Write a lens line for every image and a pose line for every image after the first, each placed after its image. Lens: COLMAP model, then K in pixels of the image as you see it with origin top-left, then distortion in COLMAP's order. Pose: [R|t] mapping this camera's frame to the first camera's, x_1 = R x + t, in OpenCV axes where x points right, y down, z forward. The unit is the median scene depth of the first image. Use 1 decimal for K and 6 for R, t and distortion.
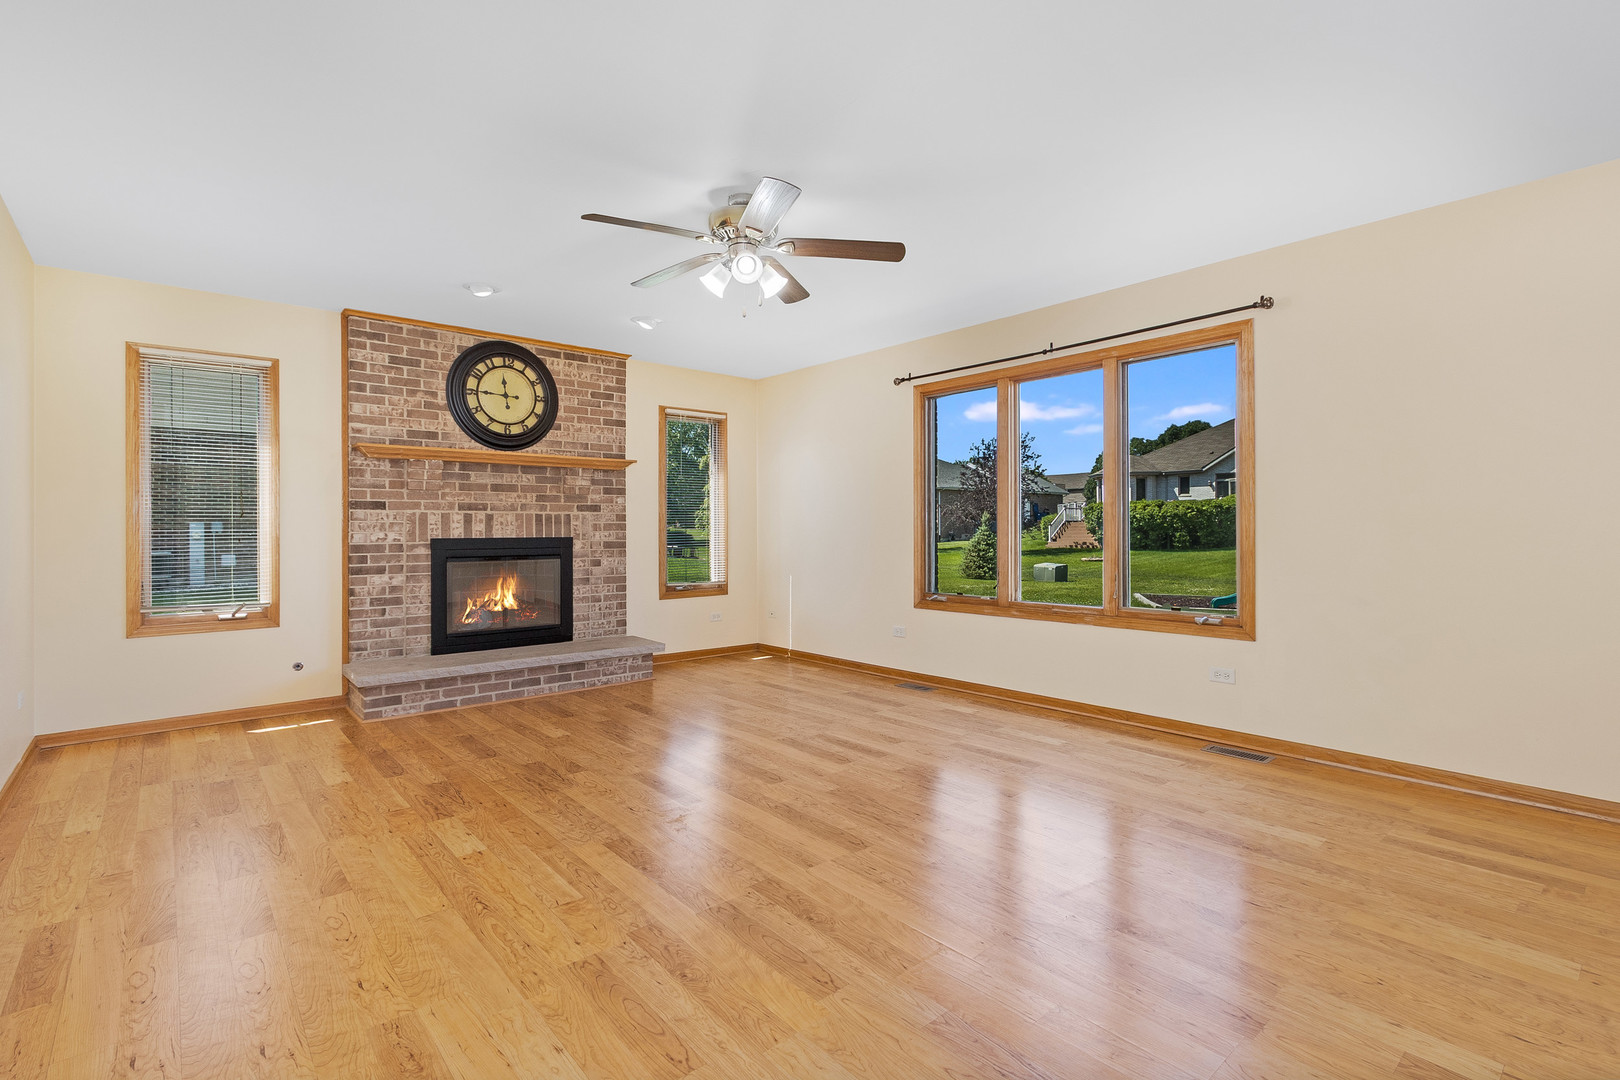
lens RADIAL K [[742.3, 0, 803.3], [0, 742.3, 535.1], [0, 0, 1]] dist [-0.000797, -0.000284]
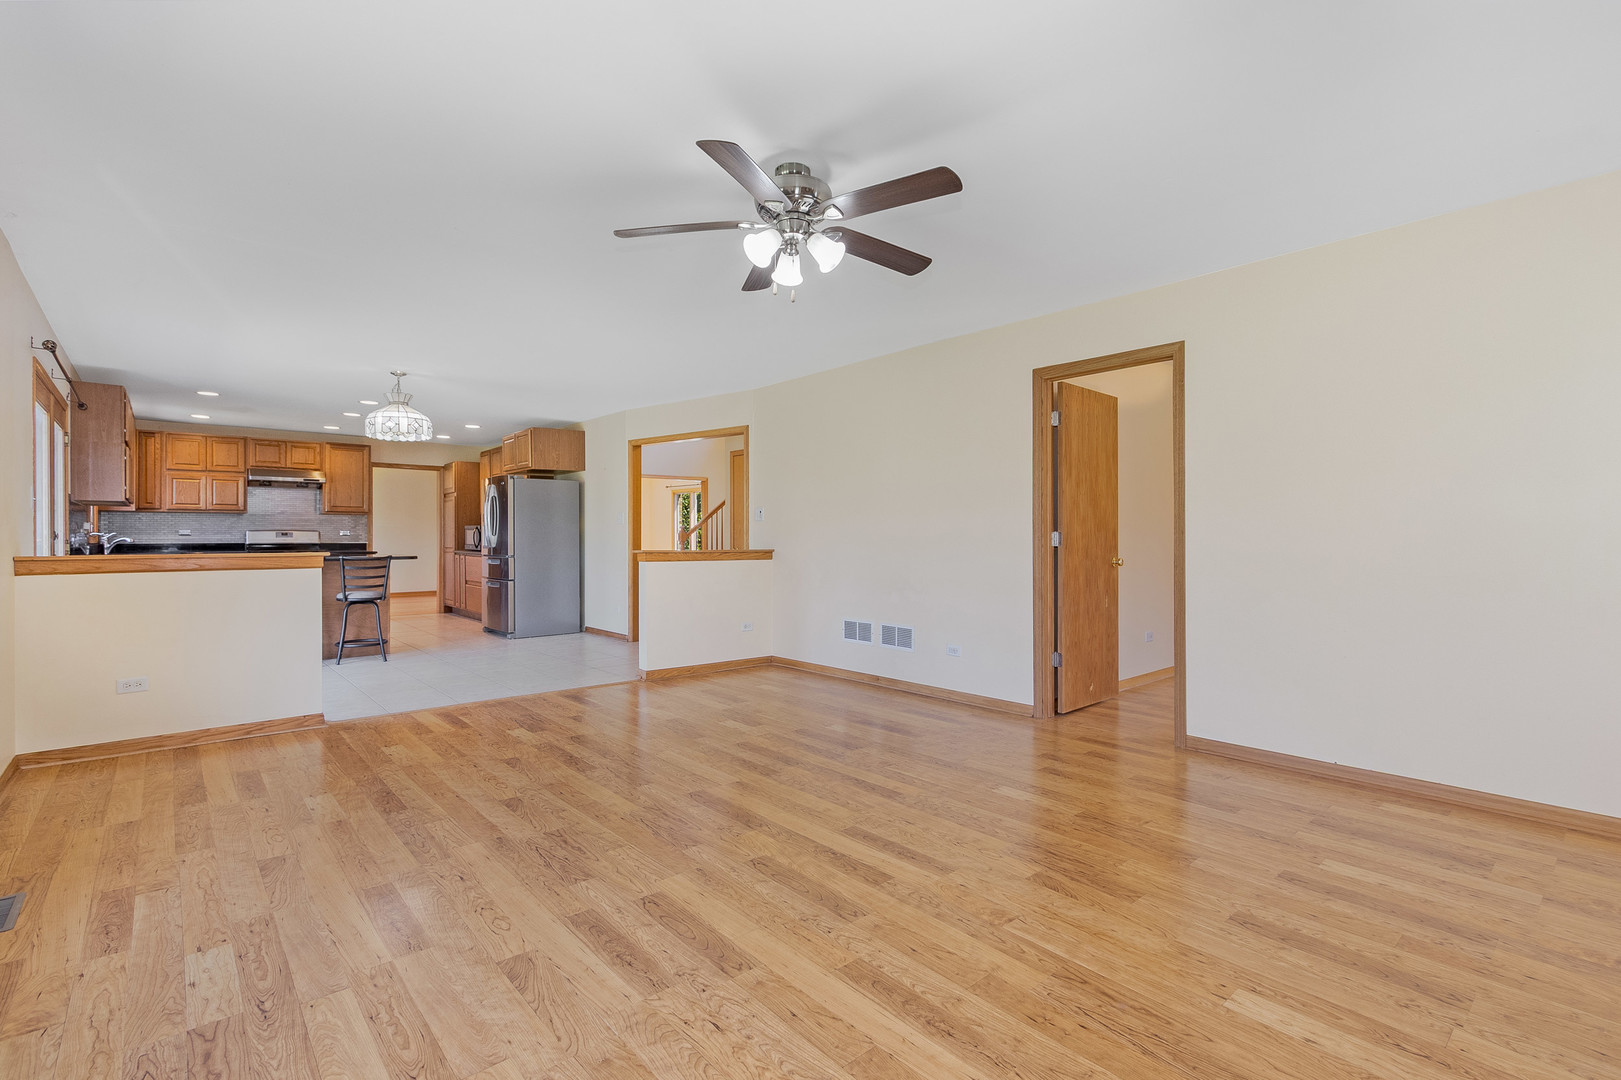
lens RADIAL K [[733.6, 0, 810.5], [0, 733.6, 541.9], [0, 0, 1]] dist [-0.001202, -0.000145]
pose [[-0.999878, 0.005233, -0.014716, -0.086487], [0.005050, 0.999909, 0.012490, -0.014377], [0.014780, 0.012414, -0.999814, 1.895646]]
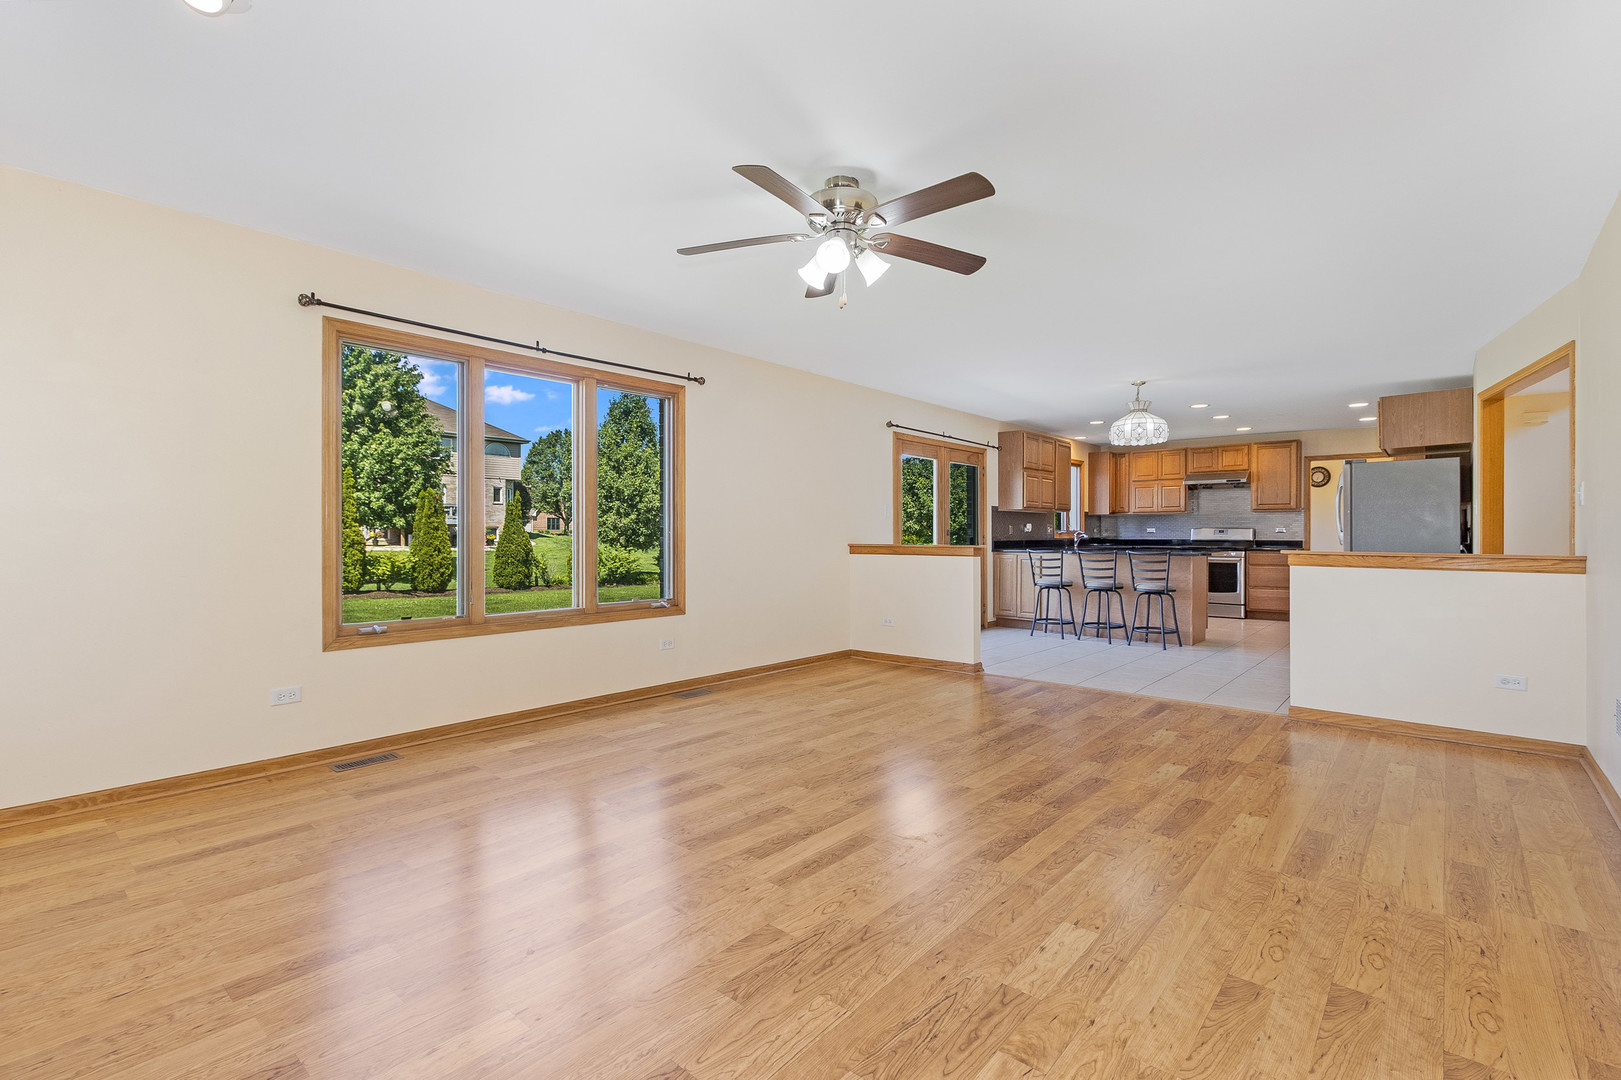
lens RADIAL K [[750.2, 0, 812.9], [0, 750.2, 530.4], [0, 0, 1]] dist [0.001908, -0.000068]
pose [[-0.158005, 0.010372, 0.987384, -1.021121], [0.004976, 0.999940, -0.009708, -0.001677], [-0.987426, 0.003379, -0.158048, 1.190005]]
